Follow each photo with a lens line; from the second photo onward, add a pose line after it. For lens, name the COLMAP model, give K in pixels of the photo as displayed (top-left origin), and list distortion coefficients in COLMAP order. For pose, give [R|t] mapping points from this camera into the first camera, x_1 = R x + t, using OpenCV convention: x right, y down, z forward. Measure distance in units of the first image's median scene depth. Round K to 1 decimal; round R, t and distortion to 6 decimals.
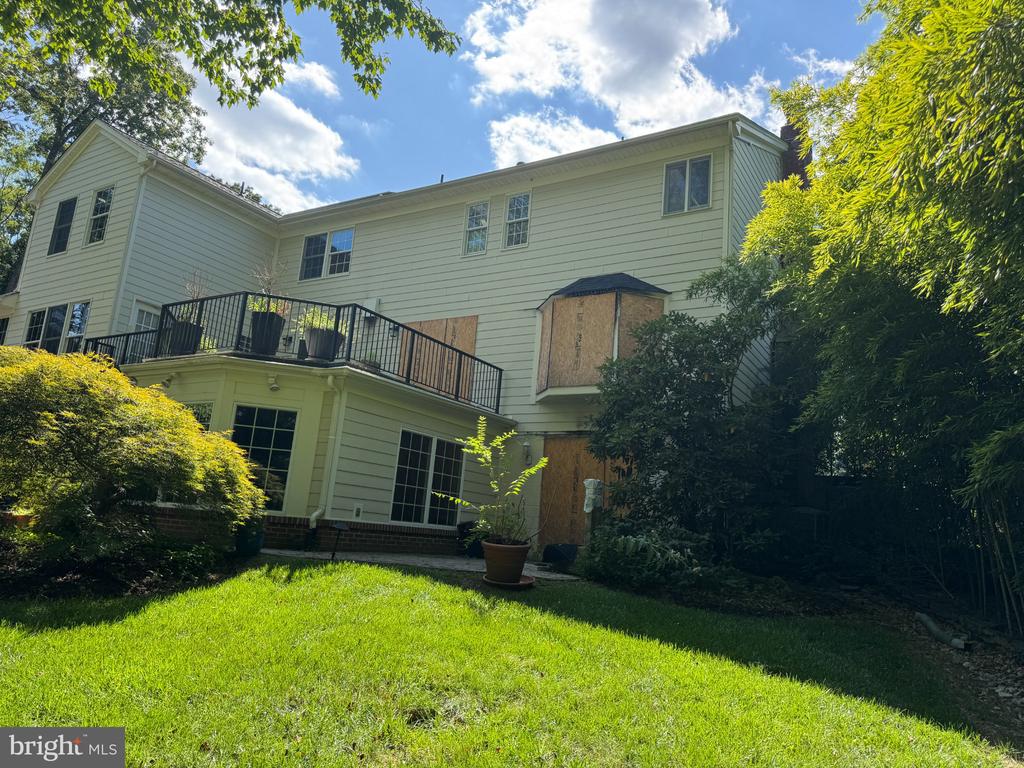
lens RADIAL K [[715.0, 0, 512.0], [0, 715.0, 384.0], [0, 0, 1]] dist [0.146158, -0.225689]
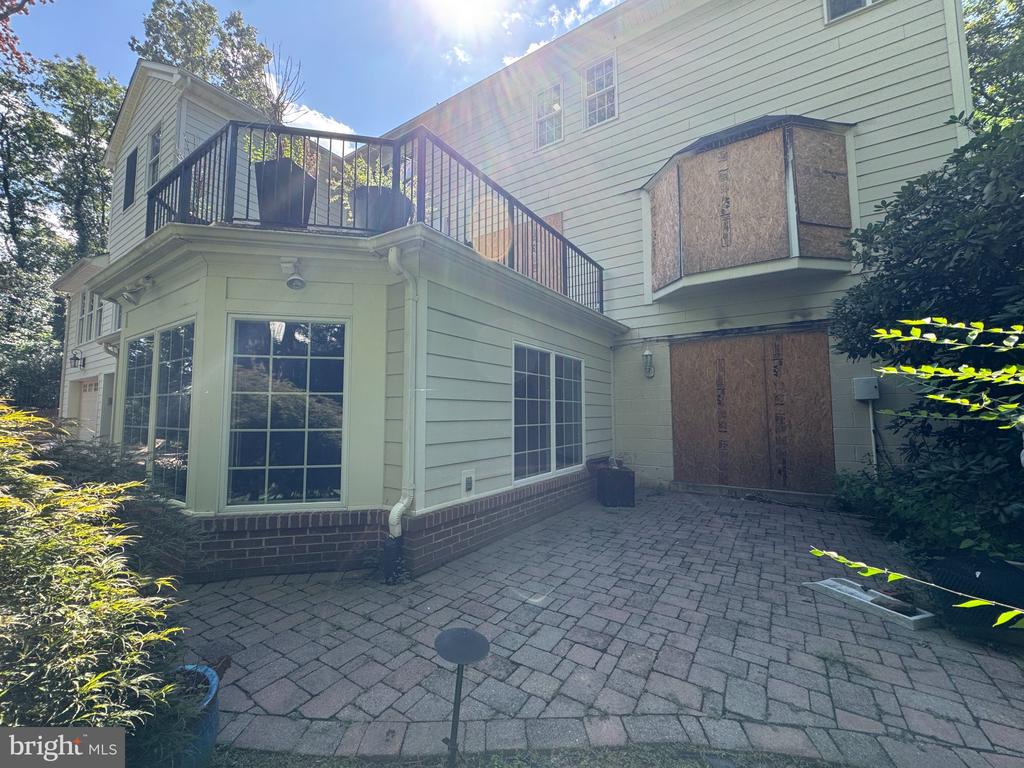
lens RADIAL K [[427.3, 0, 512.0], [0, 427.3, 384.0], [0, 0, 1]] dist [-0.003431, 0.000099]
pose [[0.995775, -0.085585, -0.033270, -0.139111], [0.089363, 0.986564, 0.136767, 0.043707], [0.021117, -0.139162, 0.990044, 0.579458]]
